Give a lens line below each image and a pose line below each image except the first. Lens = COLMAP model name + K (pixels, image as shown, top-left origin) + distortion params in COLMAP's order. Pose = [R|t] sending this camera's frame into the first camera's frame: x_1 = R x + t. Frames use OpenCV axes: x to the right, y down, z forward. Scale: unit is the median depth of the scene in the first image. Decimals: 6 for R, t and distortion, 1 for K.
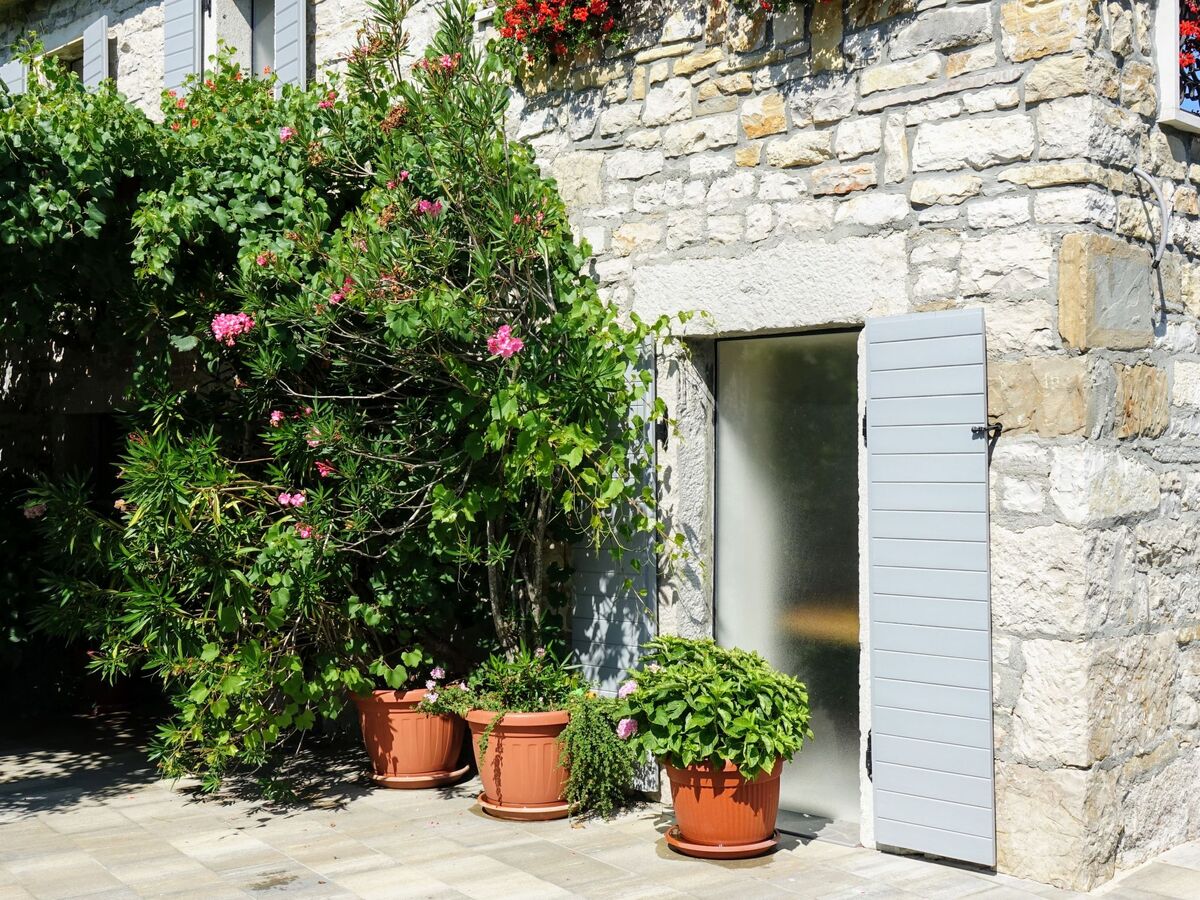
lens RADIAL K [[1489.6, 0, 602.5], [0, 1489.6, 440.6], [0, 0, 1]] dist [0.009185, -0.008718]
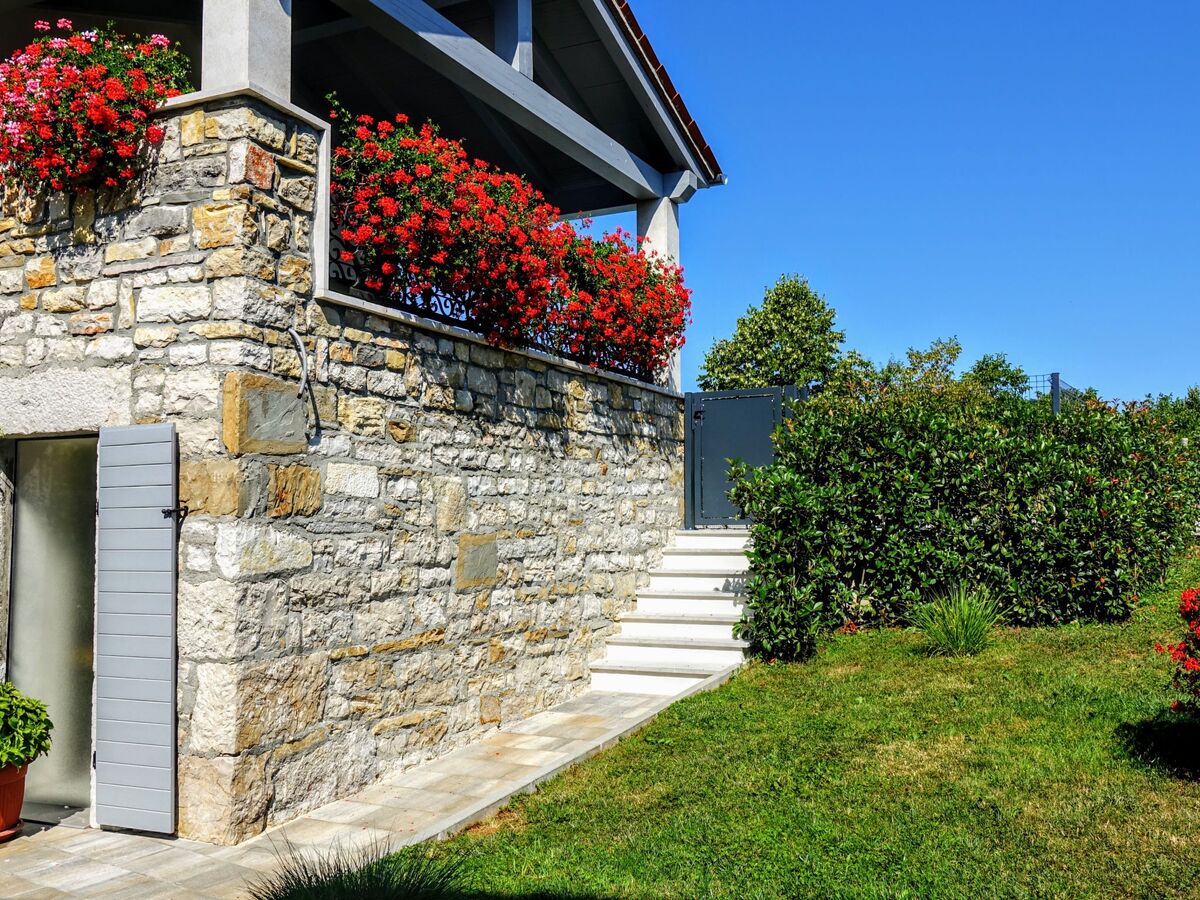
lens RADIAL K [[1105.6, 0, 608.5], [0, 1105.6, 443.2], [0, 0, 1]] dist [0.001275, -0.002823]
pose [[0.935515, 0.018487, 0.352803, 0.264530], [0.001795, 0.998368, -0.057074, -0.010646], [-0.353283, 0.054027, 0.933955, -0.096537]]
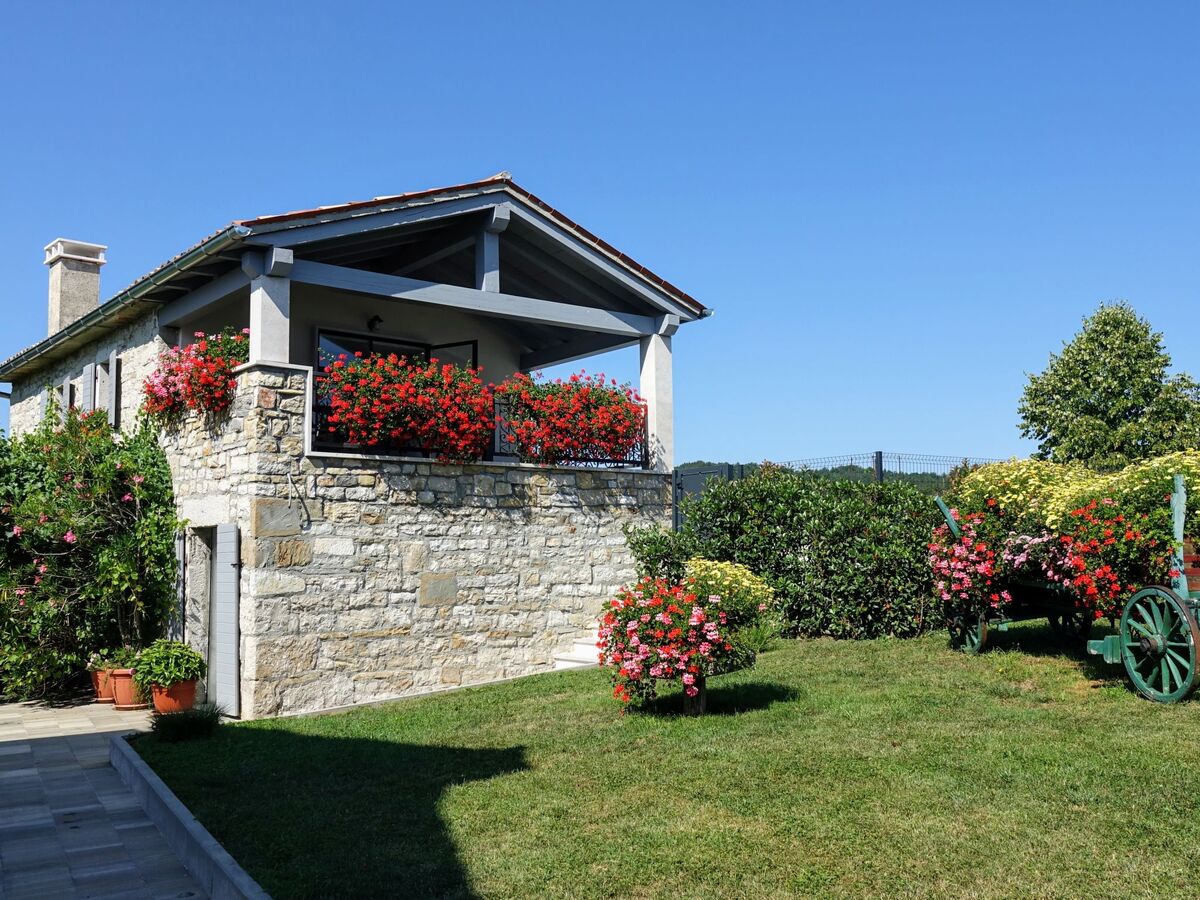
lens RADIAL K [[1105.6, 0, 608.5], [0, 1105.6, 443.2], [0, 0, 1]] dist [0.001275, -0.002823]
pose [[0.995889, -0.024374, -0.087246, 1.147600], [0.016968, 0.996266, -0.084652, -0.046838], [0.088983, 0.082823, 0.992584, -1.075545]]
